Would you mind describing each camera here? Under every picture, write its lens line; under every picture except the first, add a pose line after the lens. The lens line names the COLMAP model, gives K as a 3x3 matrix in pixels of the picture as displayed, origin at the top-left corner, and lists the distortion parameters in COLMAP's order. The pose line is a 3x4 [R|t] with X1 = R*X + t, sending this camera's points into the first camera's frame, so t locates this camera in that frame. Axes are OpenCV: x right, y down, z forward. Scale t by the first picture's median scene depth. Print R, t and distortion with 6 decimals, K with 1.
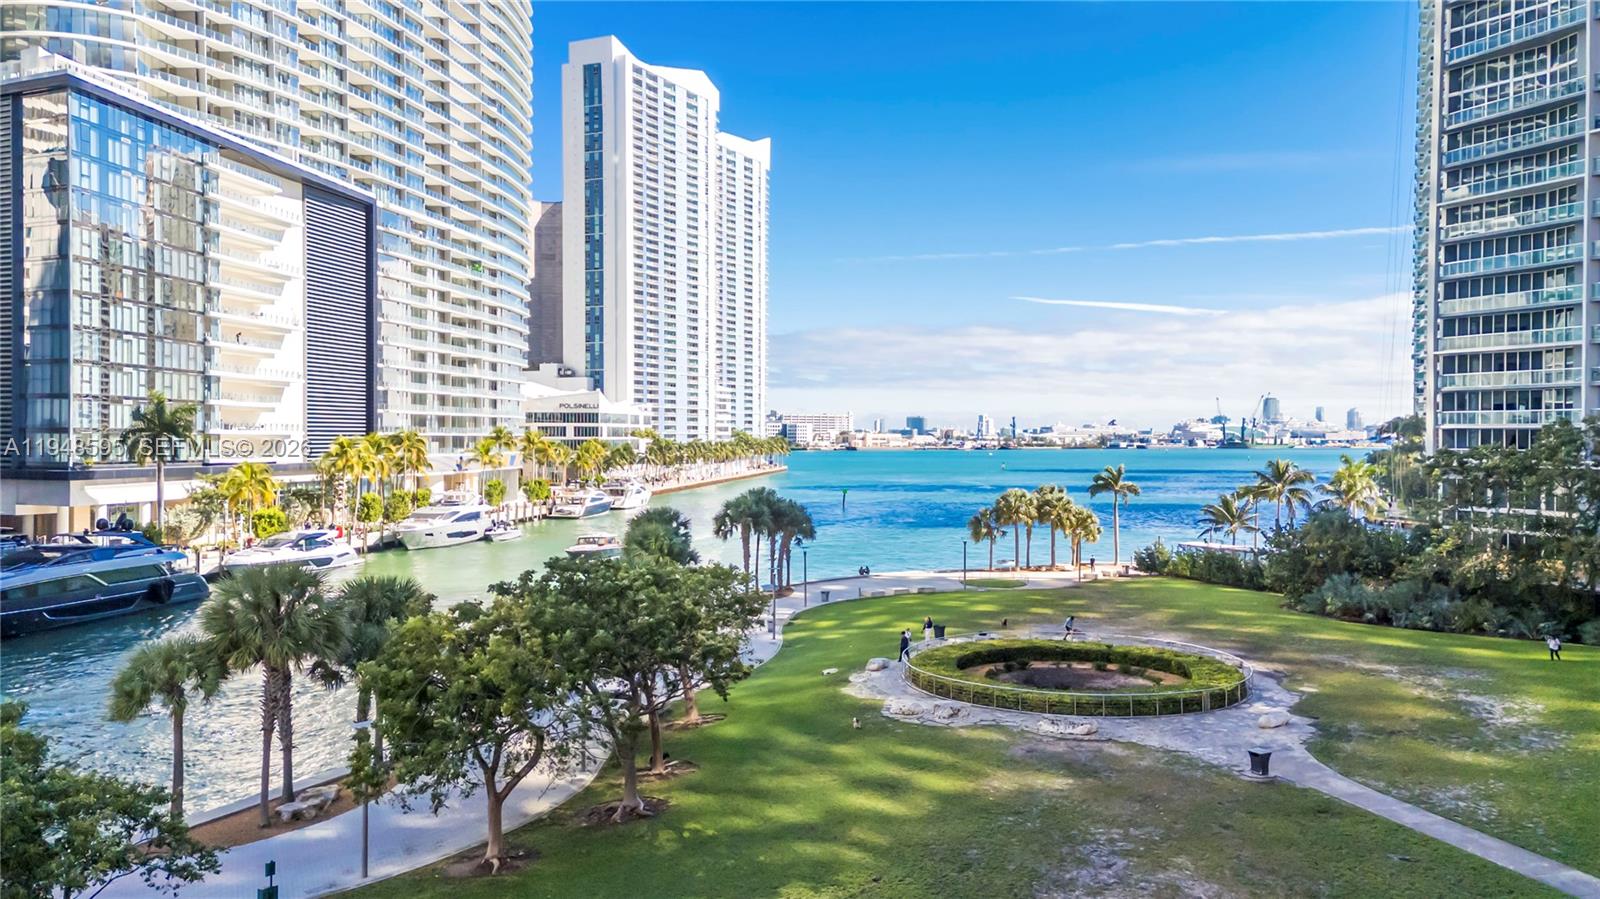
lens RADIAL K [[1271.9, 0, 799.1], [0, 1271.9, 450.8], [0, 0, 1]] dist [0.119325, 0.007863]
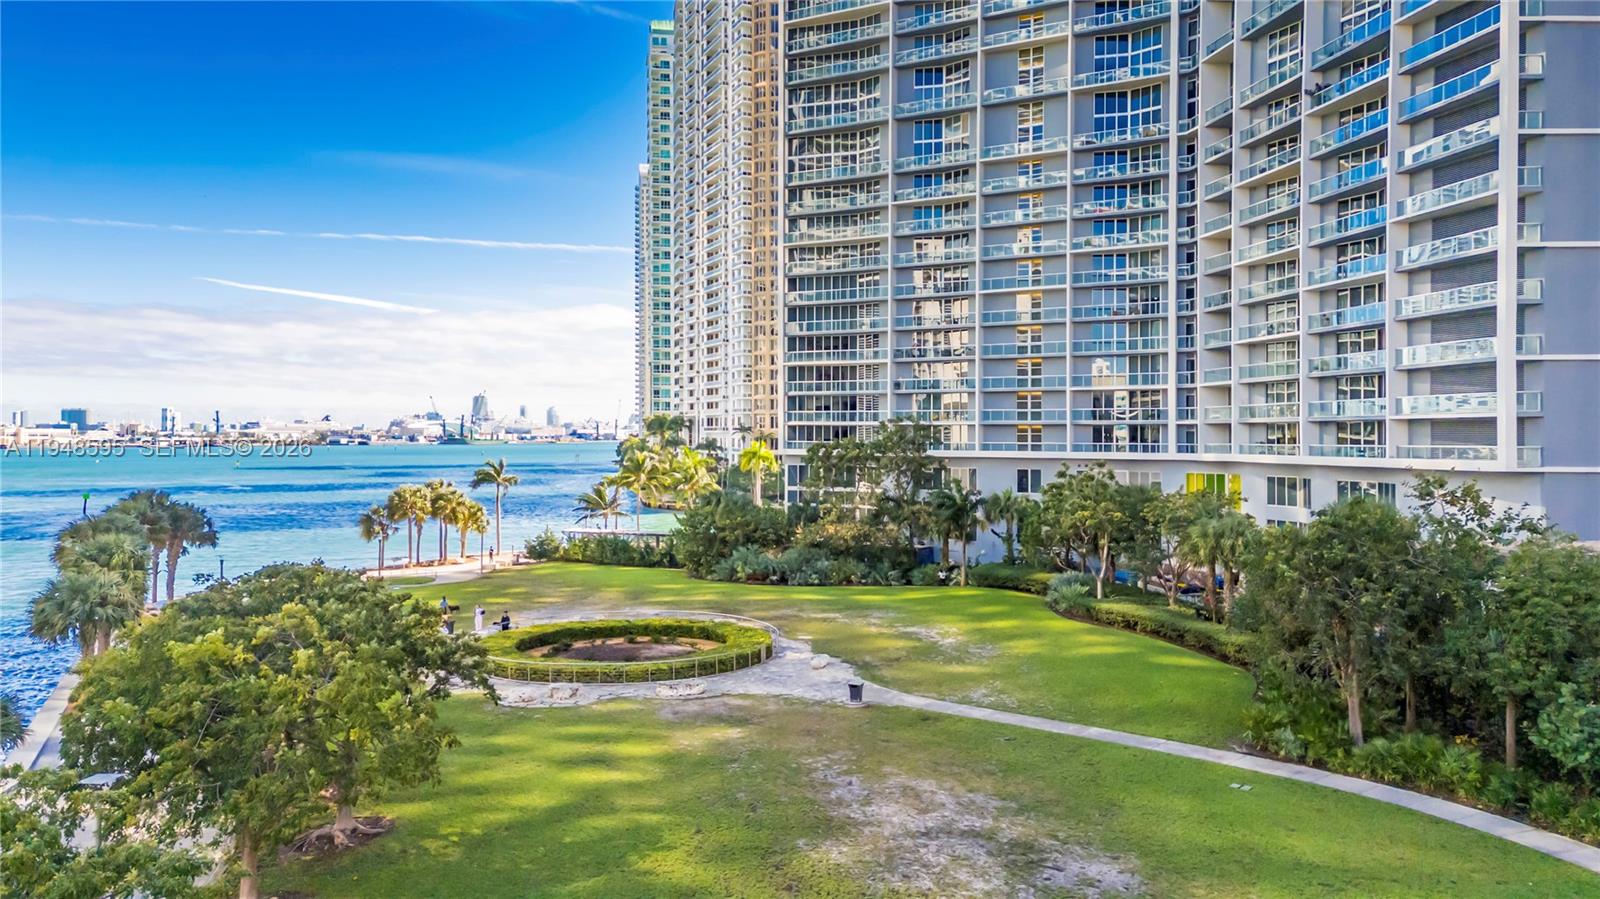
lens RADIAL K [[1271.9, 0, 796.2], [0, 1271.9, 444.4], [0, 0, 1]] dist [0.119325, 0.007863]
pose [[0.800215, -0.005575, 0.599687, -0.181866], [0.007024, 0.999975, -0.000076, 0.001143], [-0.599672, 0.004273, 0.800235, 0.023995]]
